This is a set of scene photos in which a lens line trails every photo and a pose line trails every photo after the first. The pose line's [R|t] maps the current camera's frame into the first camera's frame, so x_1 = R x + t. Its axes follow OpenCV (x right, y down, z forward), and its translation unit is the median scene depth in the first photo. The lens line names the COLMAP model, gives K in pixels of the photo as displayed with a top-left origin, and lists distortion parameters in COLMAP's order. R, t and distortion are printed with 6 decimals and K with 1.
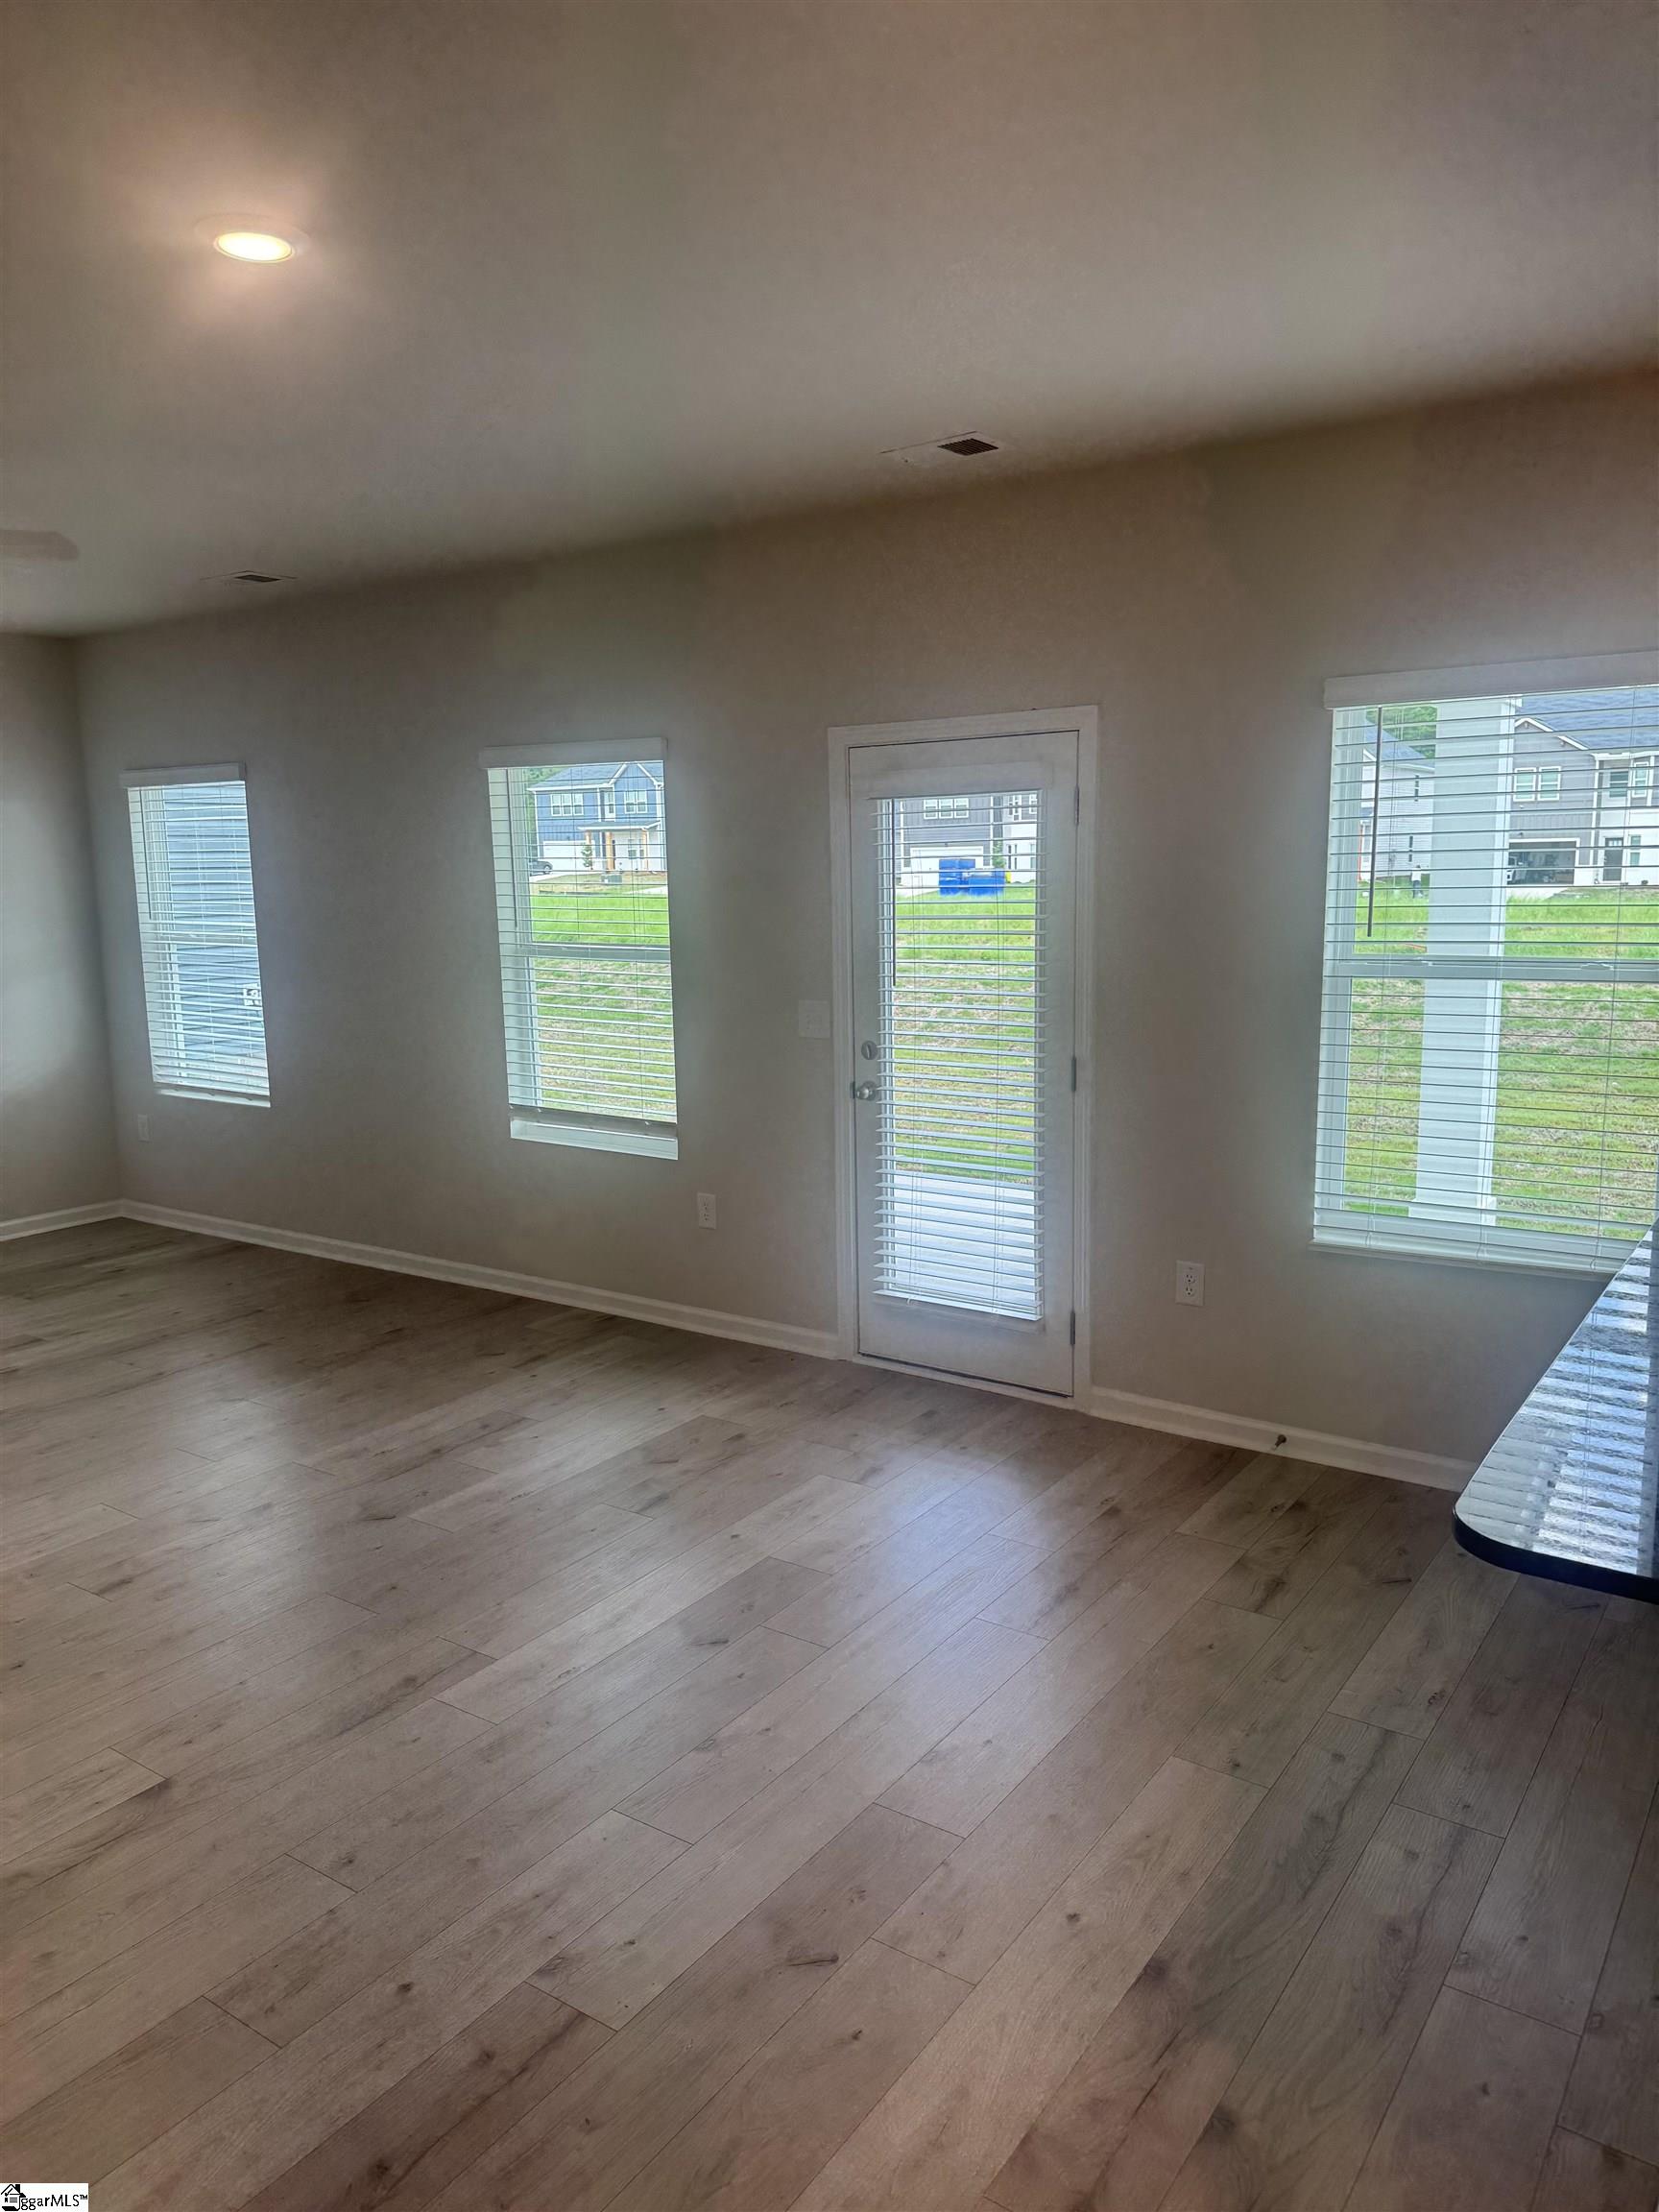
lens RADIAL K [[1534.5, 0, 841.2], [0, 1534.5, 1105.7], [0, 0, 1]] dist [0.167323, -0.300050]
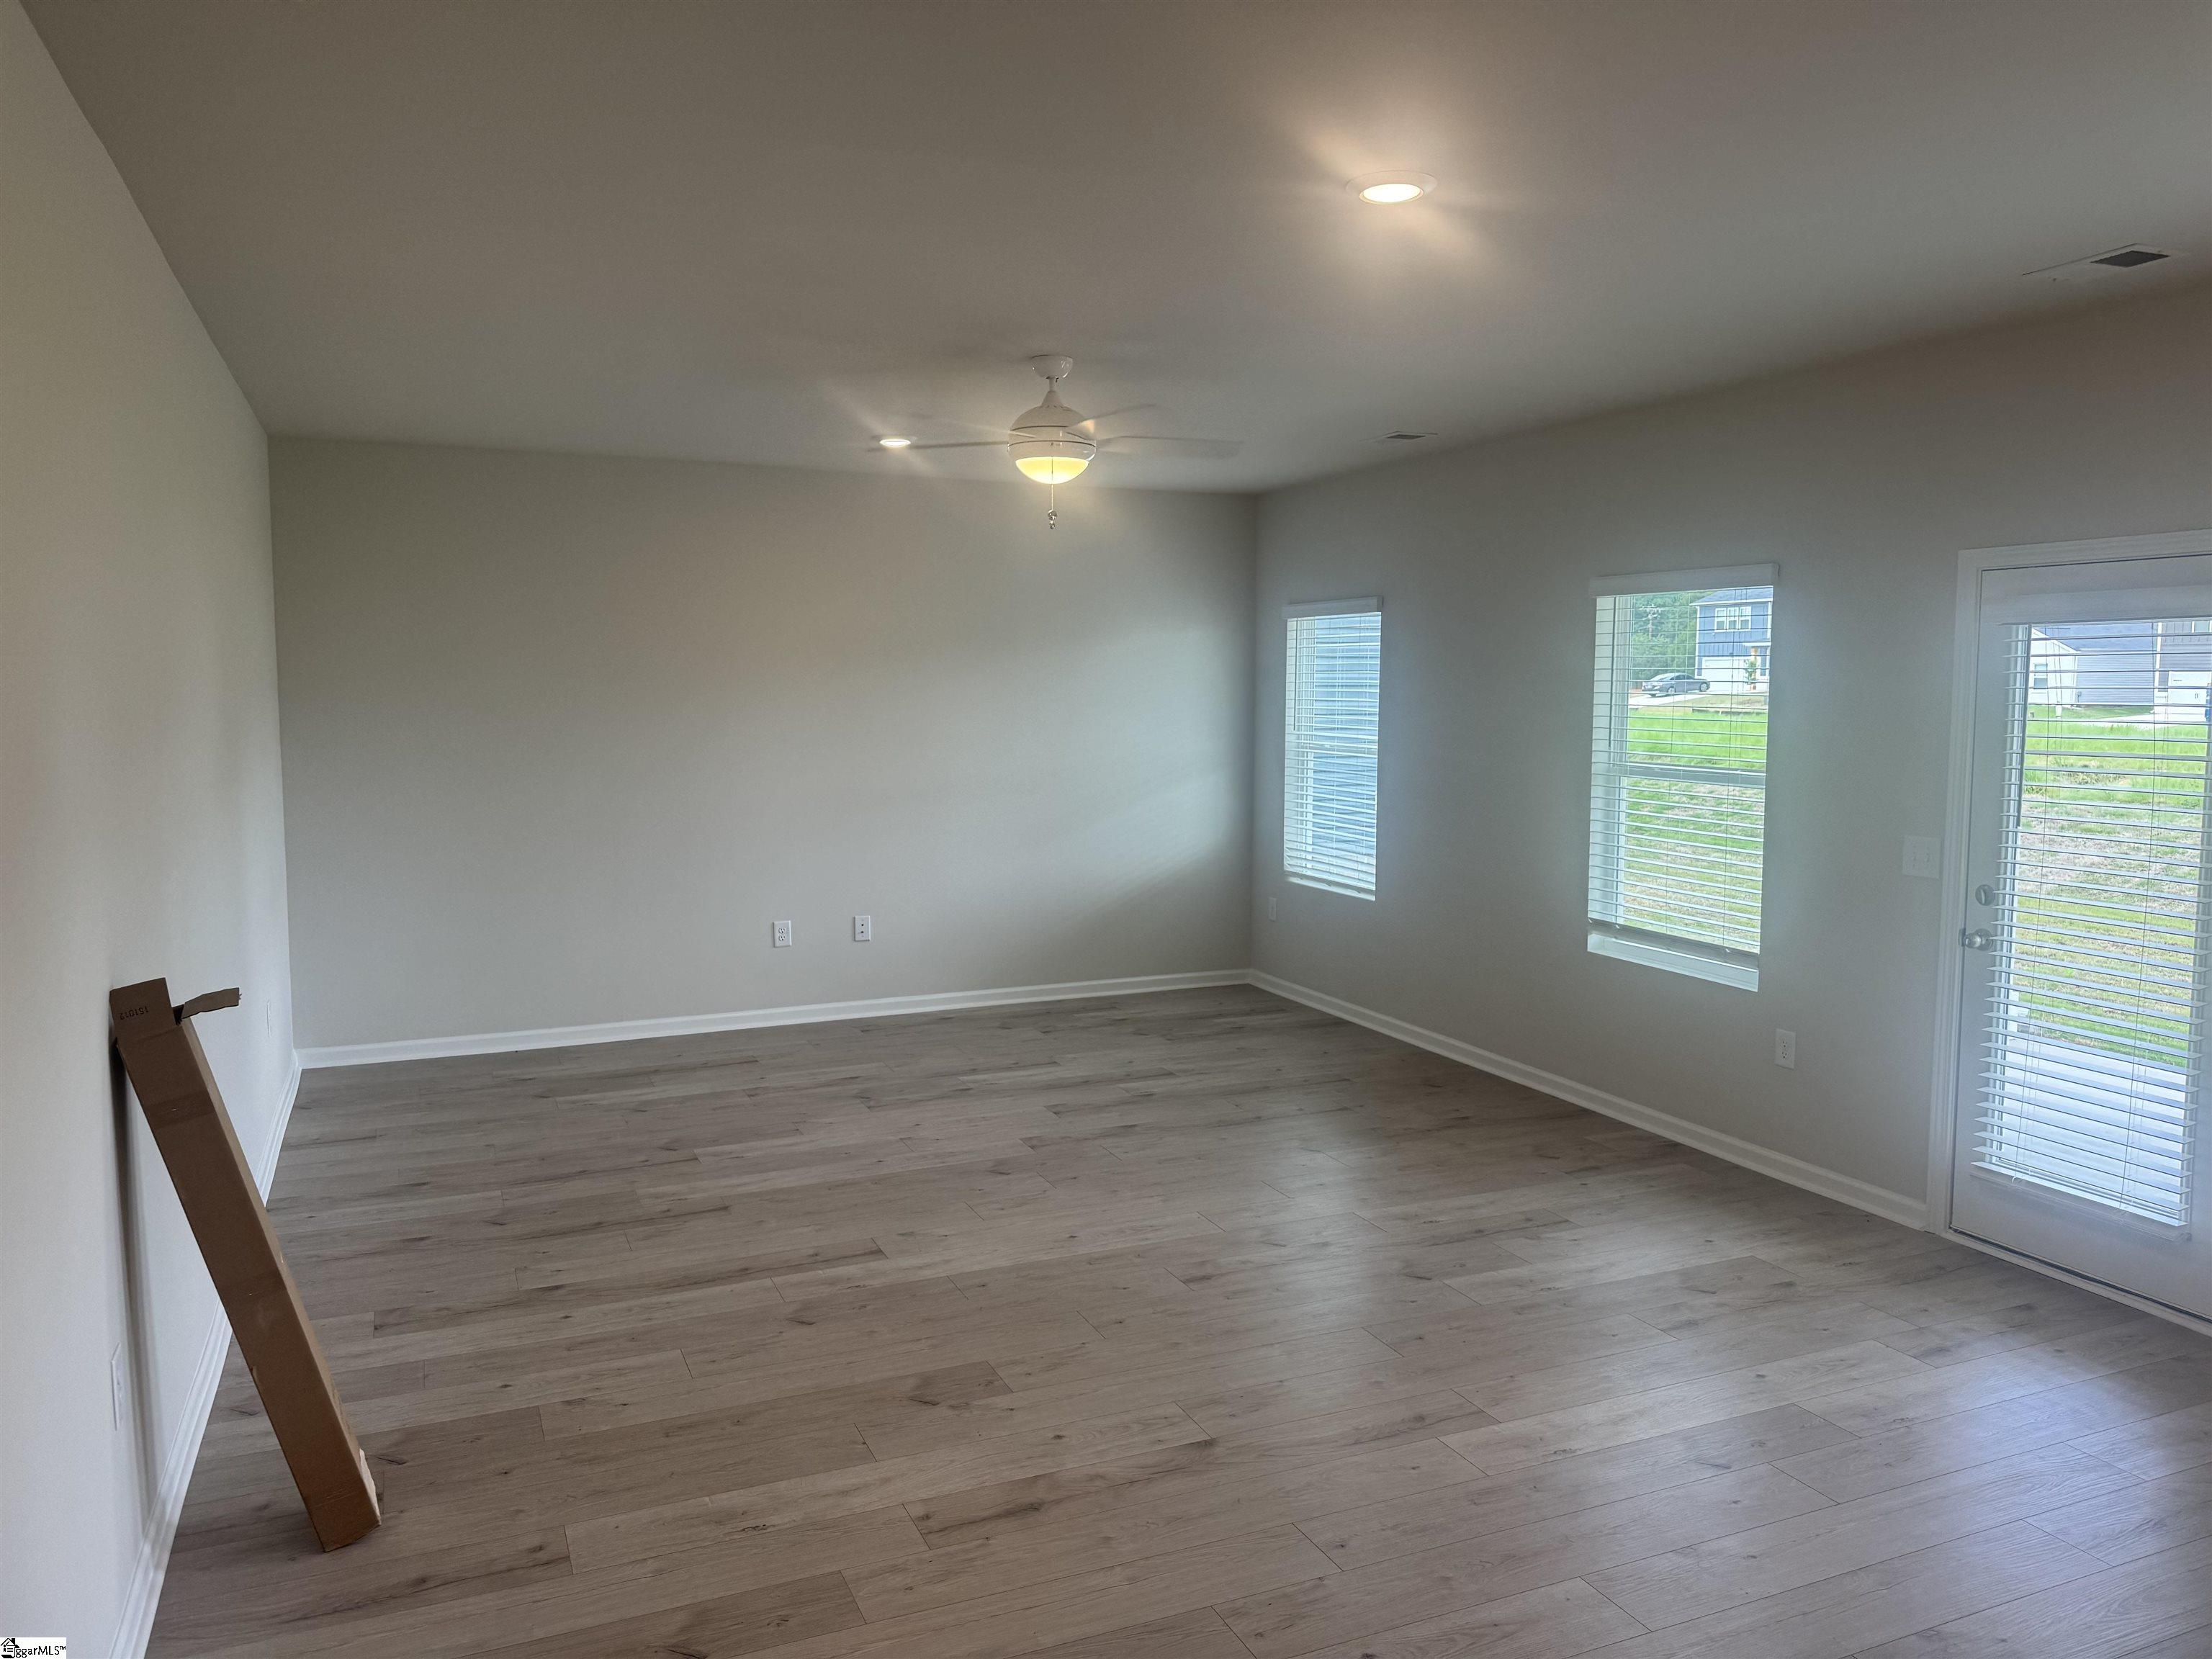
lens RADIAL K [[1622.4, 0, 1107.6], [0, 1622.4, 801.7], [0, 0, 1]] dist [0.004494, -0.024896]
pose [[0.849192, 0.056590, -0.525044, 0.079556], [-0.097048, 0.994032, -0.049824, 0.007294], [0.519090, 0.093264, 0.849616, -0.092505]]
